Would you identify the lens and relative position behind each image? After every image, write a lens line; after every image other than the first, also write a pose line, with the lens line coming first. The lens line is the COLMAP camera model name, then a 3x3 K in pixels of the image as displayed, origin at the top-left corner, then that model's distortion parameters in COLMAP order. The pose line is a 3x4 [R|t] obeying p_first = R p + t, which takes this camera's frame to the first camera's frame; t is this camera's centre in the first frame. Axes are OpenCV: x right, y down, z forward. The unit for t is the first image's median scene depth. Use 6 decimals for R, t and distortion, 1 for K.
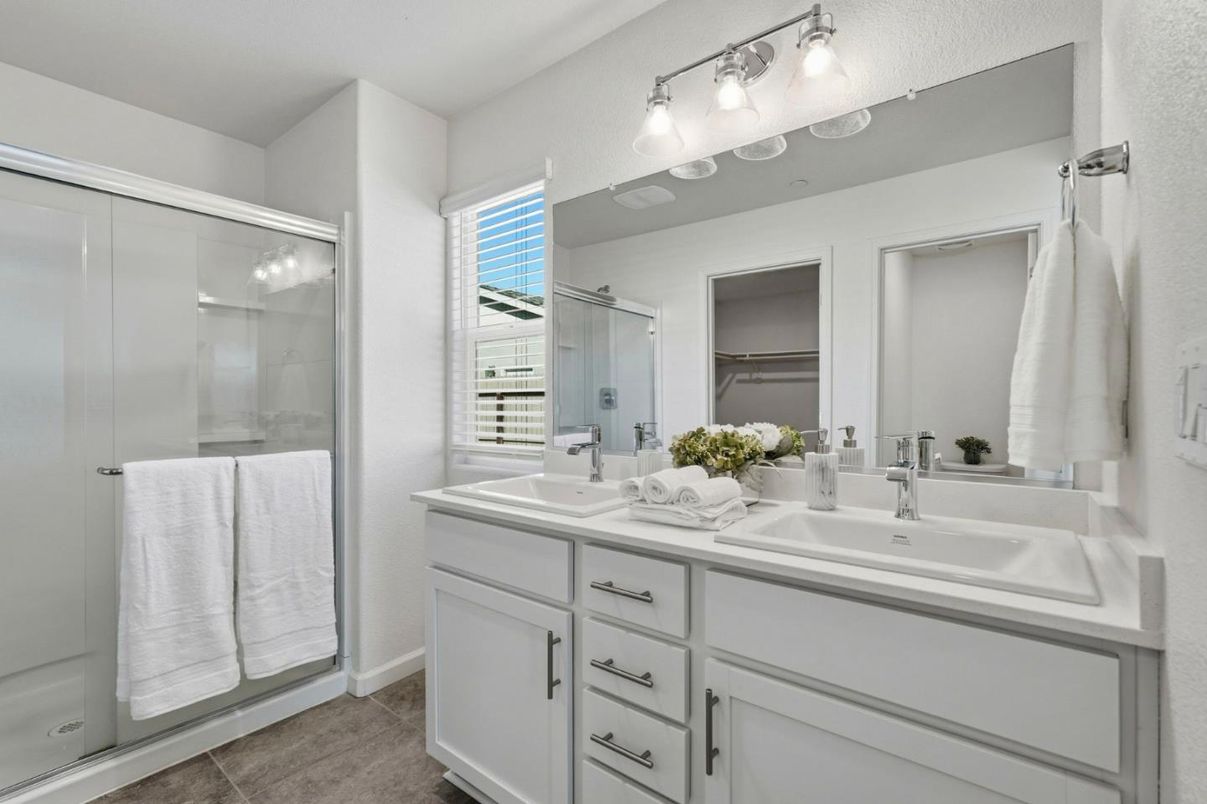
lens RADIAL K [[536.5, 0, 605.9], [0, 536.5, 402.8], [0, 0, 1]] dist [-0.013216, 0.004821]
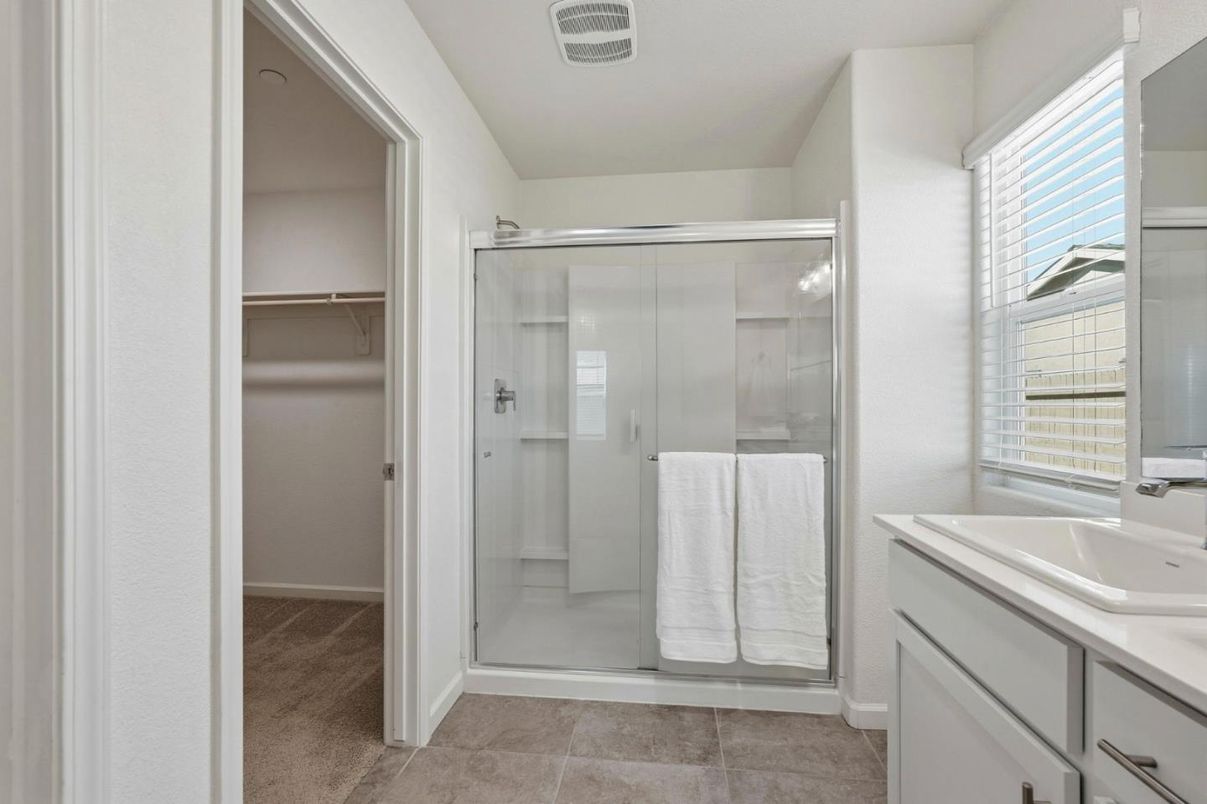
lens RADIAL K [[536.5, 0, 600.3], [0, 536.5, 404.8], [0, 0, 1]] dist [-0.013216, 0.004821]
pose [[0.533480, 0.001386, -0.845812, 0.090382], [-0.001295, 0.999999, 0.000822, -0.001031], [0.845812, 0.000657, 0.533481, 0.163576]]
